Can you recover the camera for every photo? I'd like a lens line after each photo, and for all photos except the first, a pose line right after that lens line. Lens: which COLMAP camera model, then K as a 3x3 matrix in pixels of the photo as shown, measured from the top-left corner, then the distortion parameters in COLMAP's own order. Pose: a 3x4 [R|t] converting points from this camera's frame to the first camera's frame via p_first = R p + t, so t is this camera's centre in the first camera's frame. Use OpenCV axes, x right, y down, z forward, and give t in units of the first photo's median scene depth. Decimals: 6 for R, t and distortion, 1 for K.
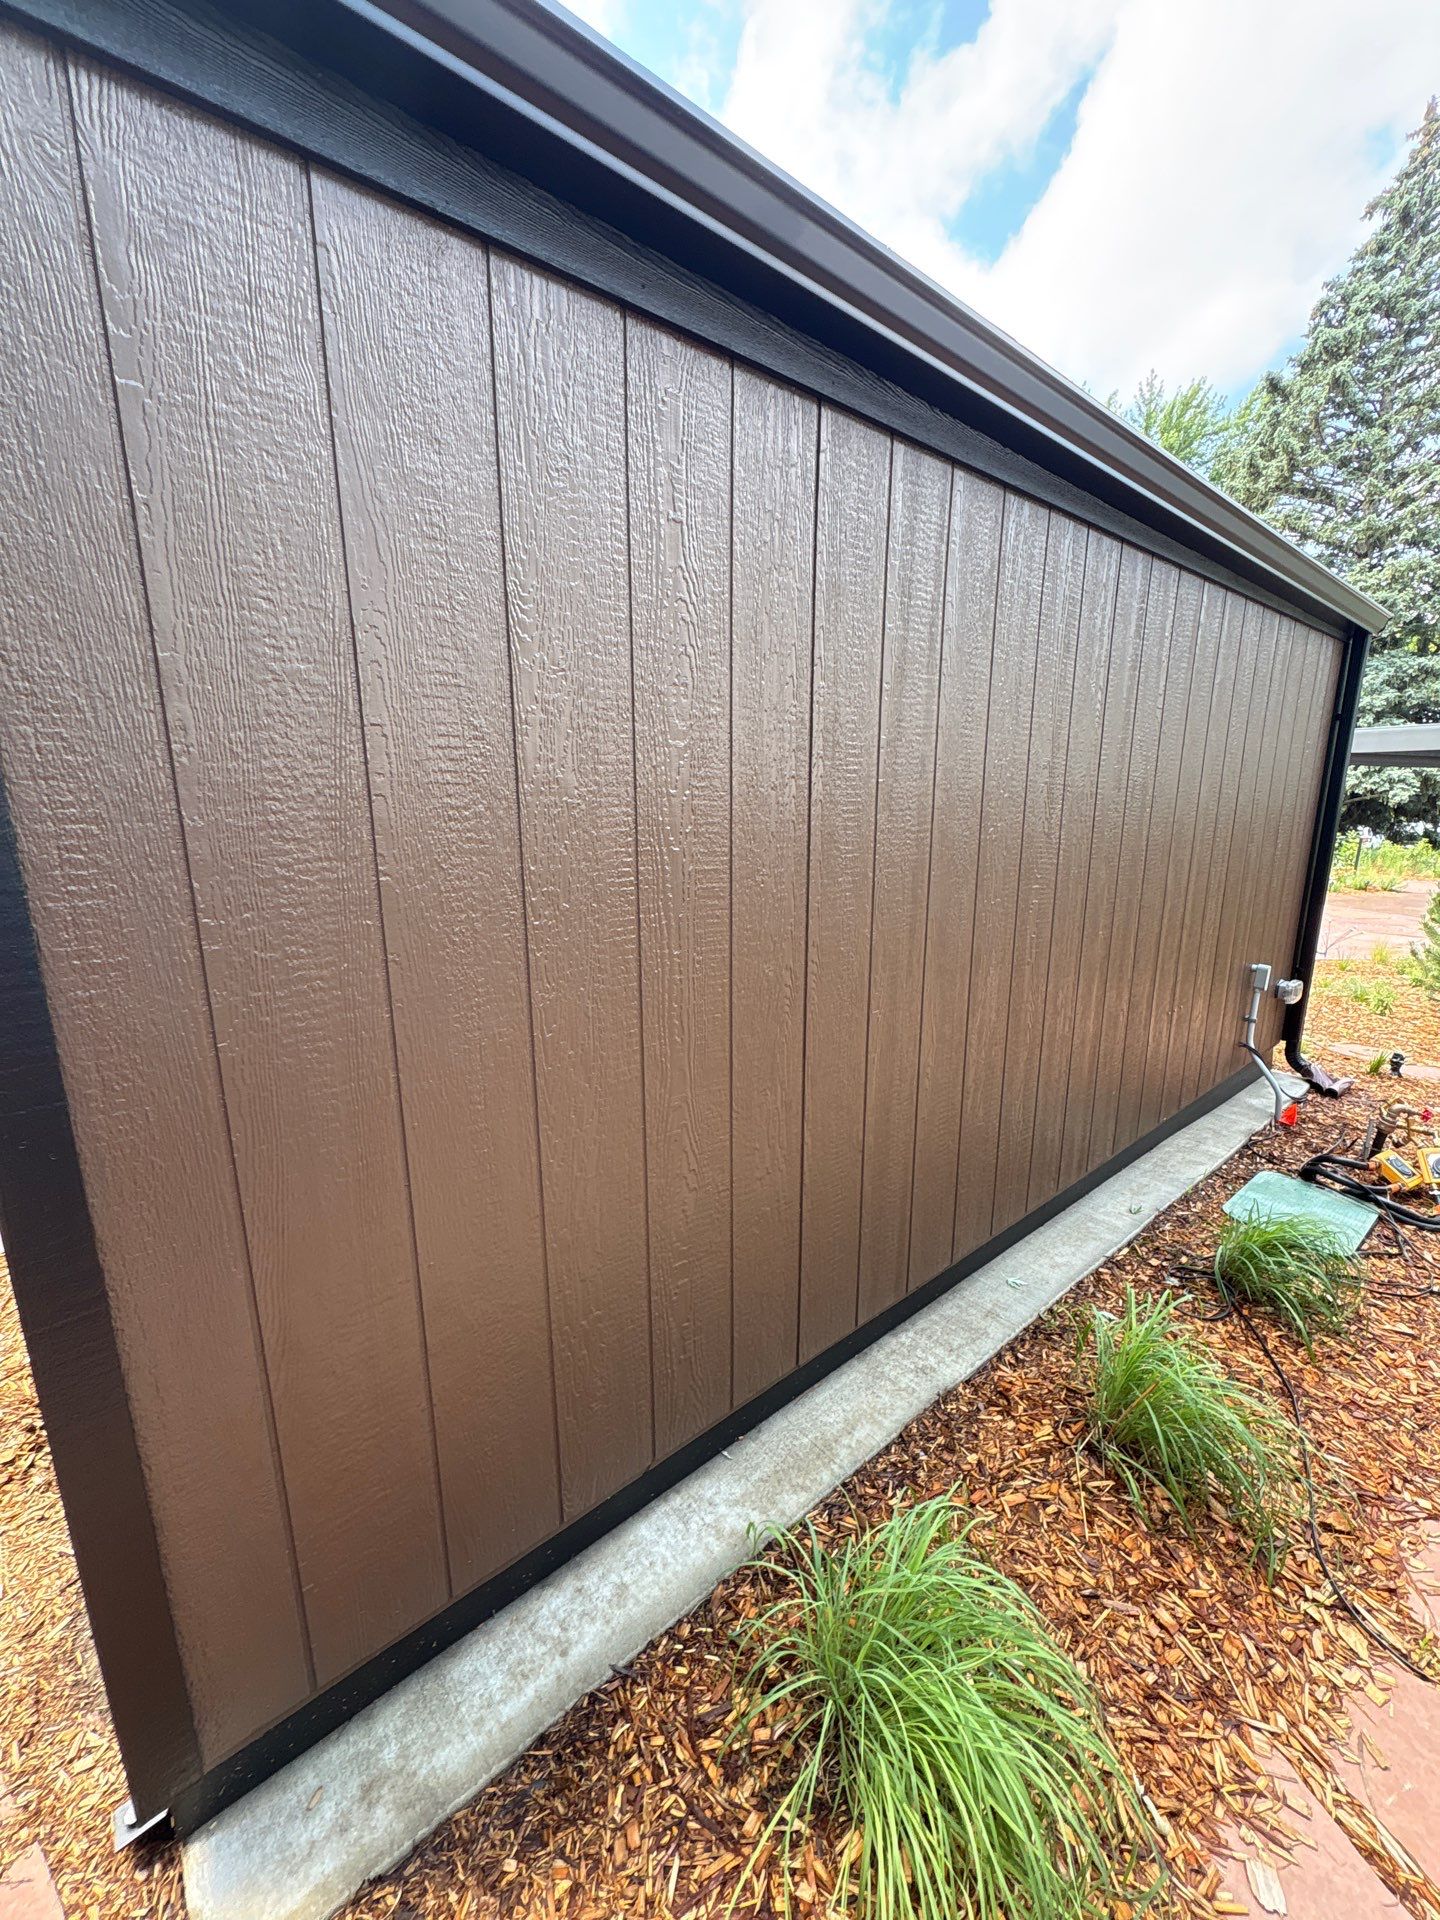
lens RADIAL K [[762.8, 0, 720.0], [0, 762.8, 960.0], [0, 0, 1]] dist [-0.001092, 0.000325]
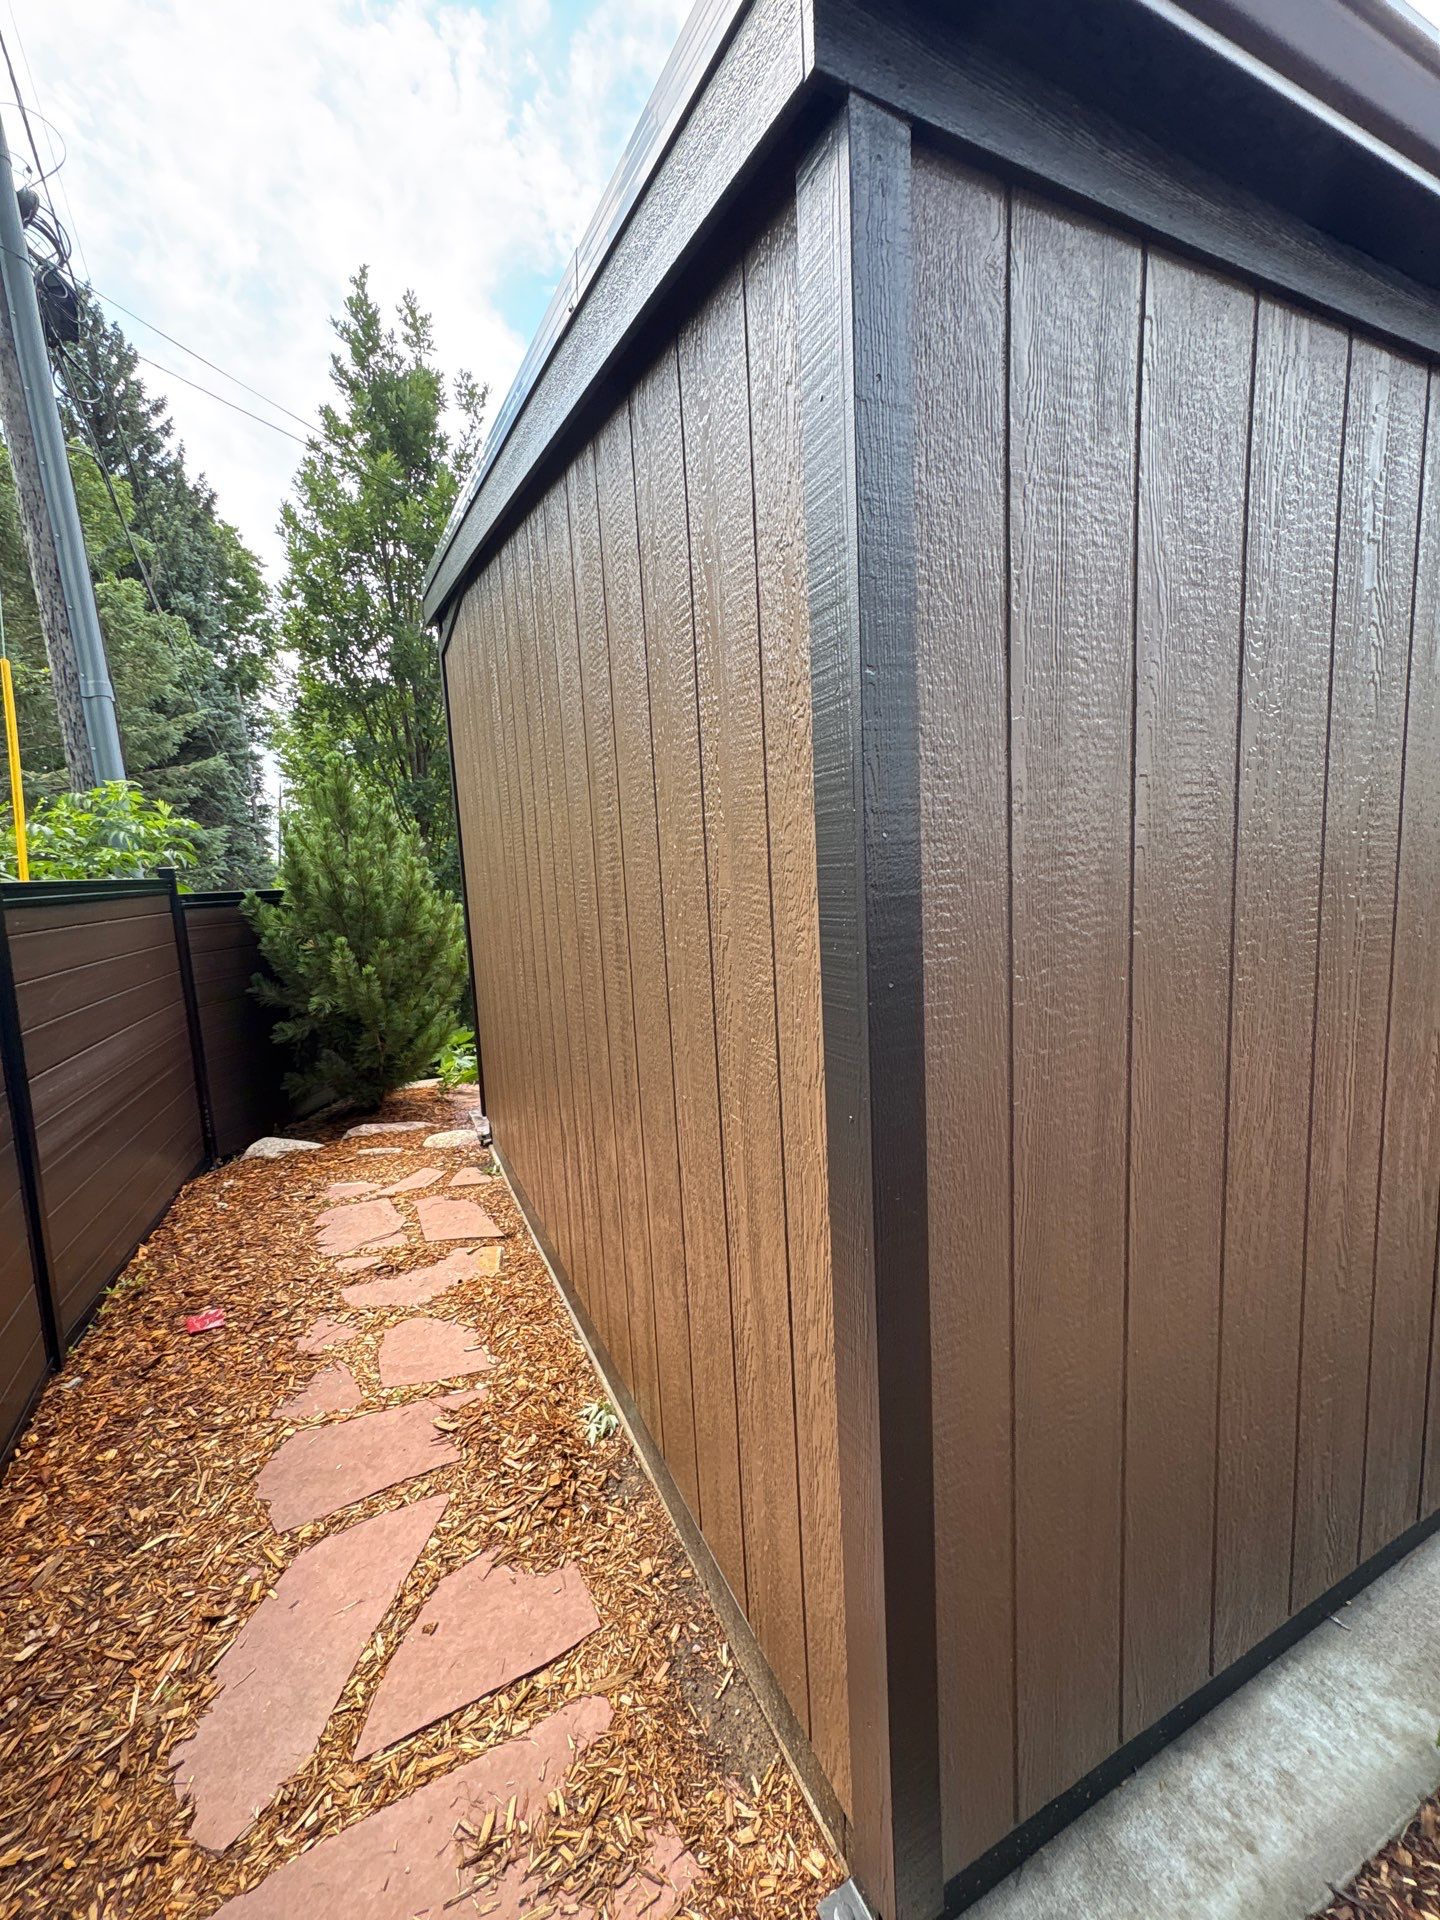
lens RADIAL K [[762.8, 0, 720.0], [0, 762.8, 960.0], [0, 0, 1]] dist [-0.001092, 0.000325]
pose [[0.963979, -0.013997, -0.265609, -0.642773], [-0.008618, 0.996446, -0.083789, 0.011095], [0.265838, 0.083060, 0.960433, -0.052717]]
